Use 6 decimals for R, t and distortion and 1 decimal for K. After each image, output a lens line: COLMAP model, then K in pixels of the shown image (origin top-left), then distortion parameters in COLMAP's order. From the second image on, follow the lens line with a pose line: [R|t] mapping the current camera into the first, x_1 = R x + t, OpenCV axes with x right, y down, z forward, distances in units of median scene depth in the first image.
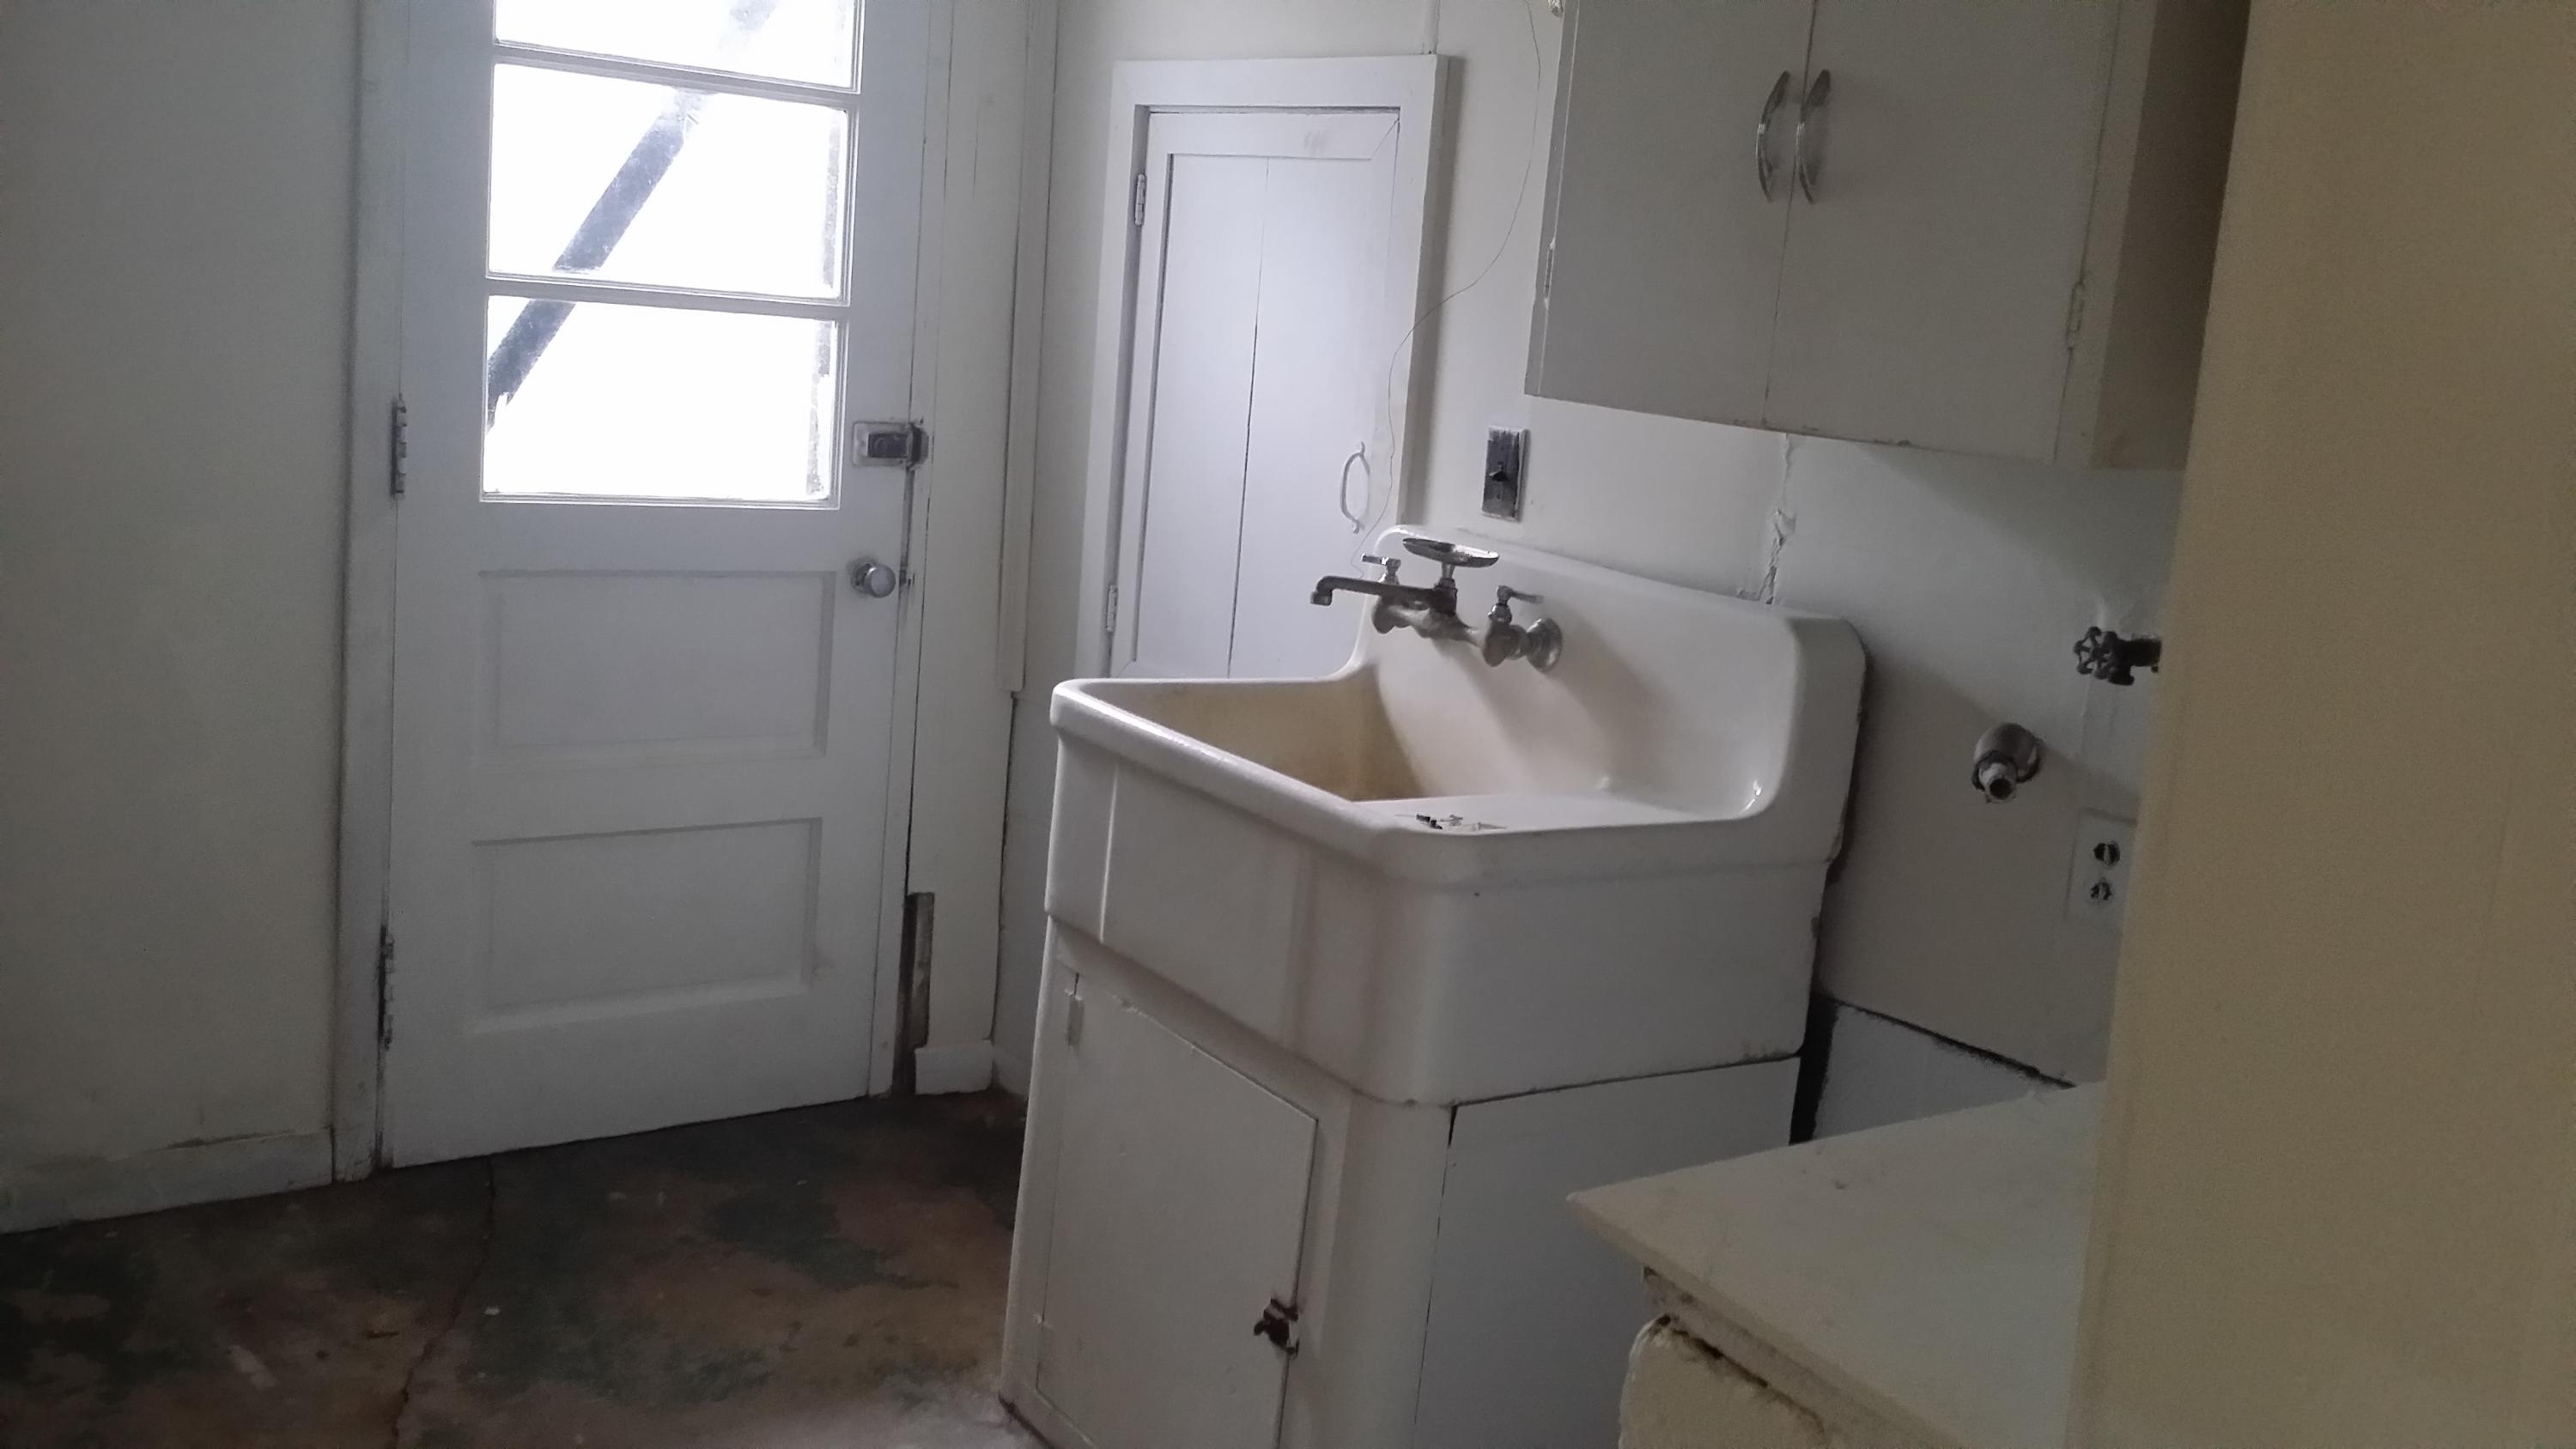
lens RADIAL K [[2398.6, 0, 1324.8], [0, 2398.6, 721.8], [0, 0, 1]] dist [0.132192, -0.352537]
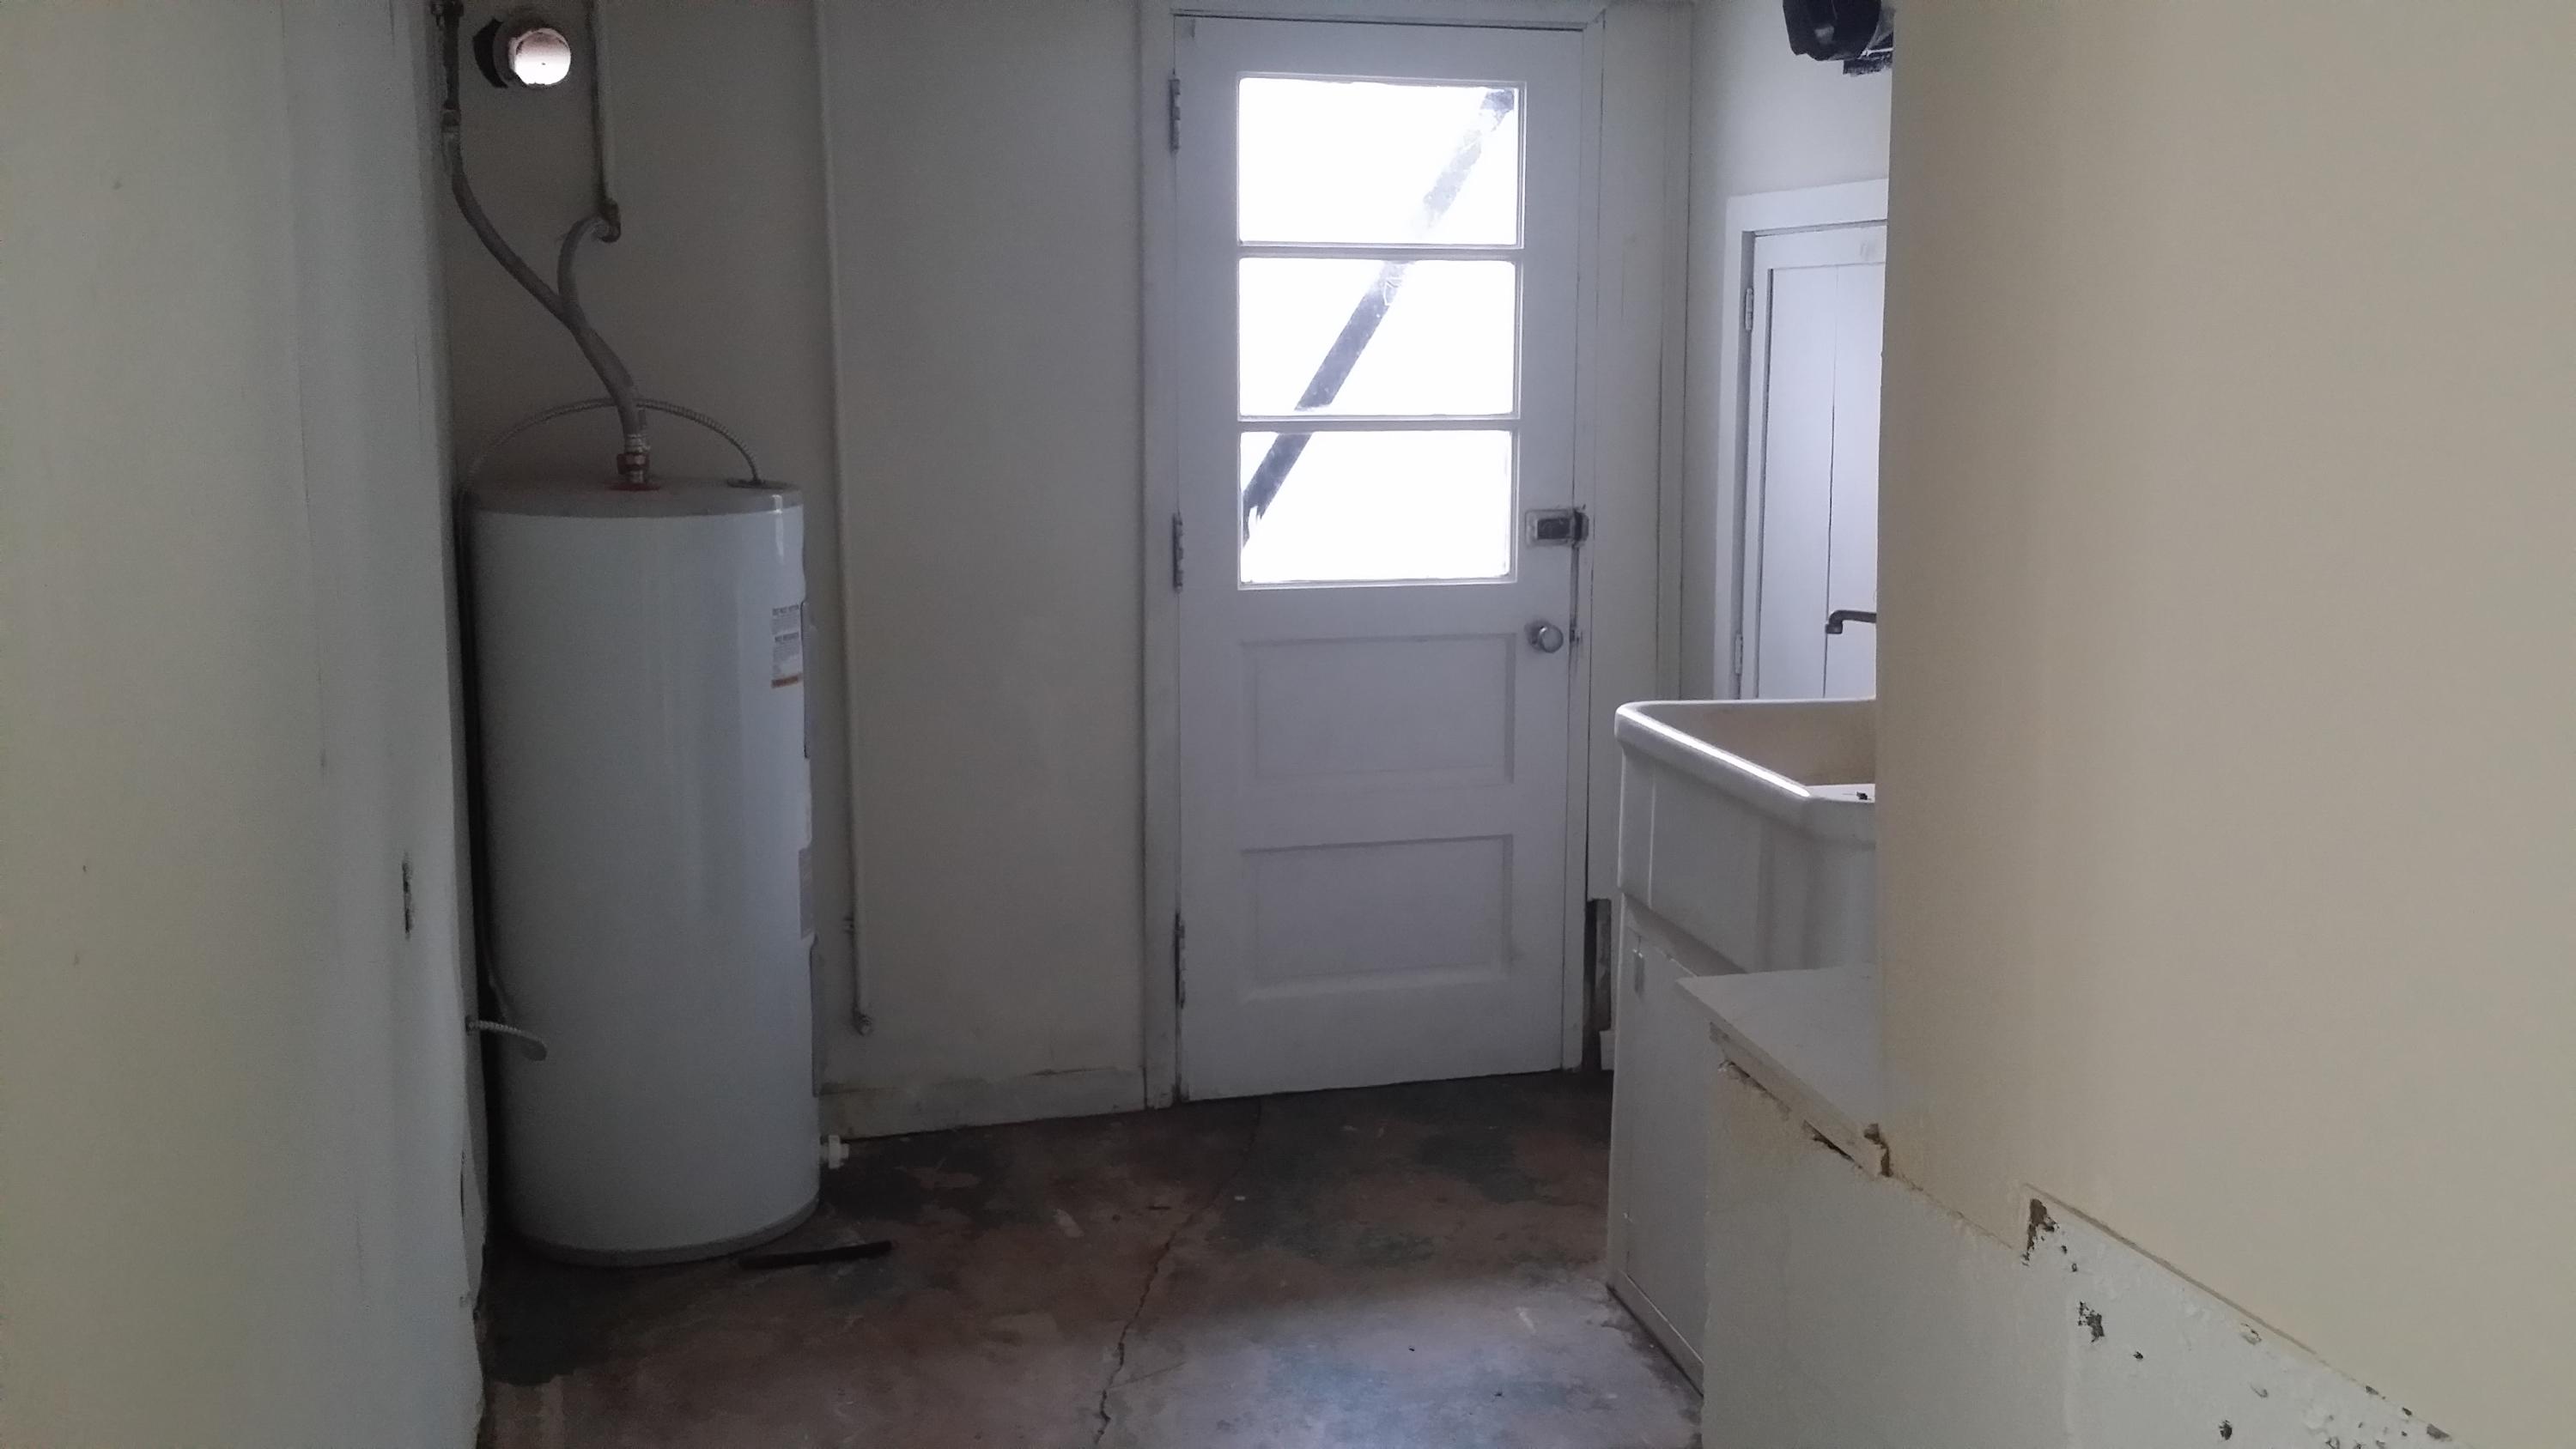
lens RADIAL K [[2398.6, 0, 1324.8], [0, 2398.6, 721.8], [0, 0, 1]] dist [0.132192, -0.352537]
pose [[0.928633, -0.029226, -0.369846, 0.174355], [0.015000, 0.999035, -0.041283, 0.035170], [0.370696, 0.032789, 0.928175, -0.188475]]
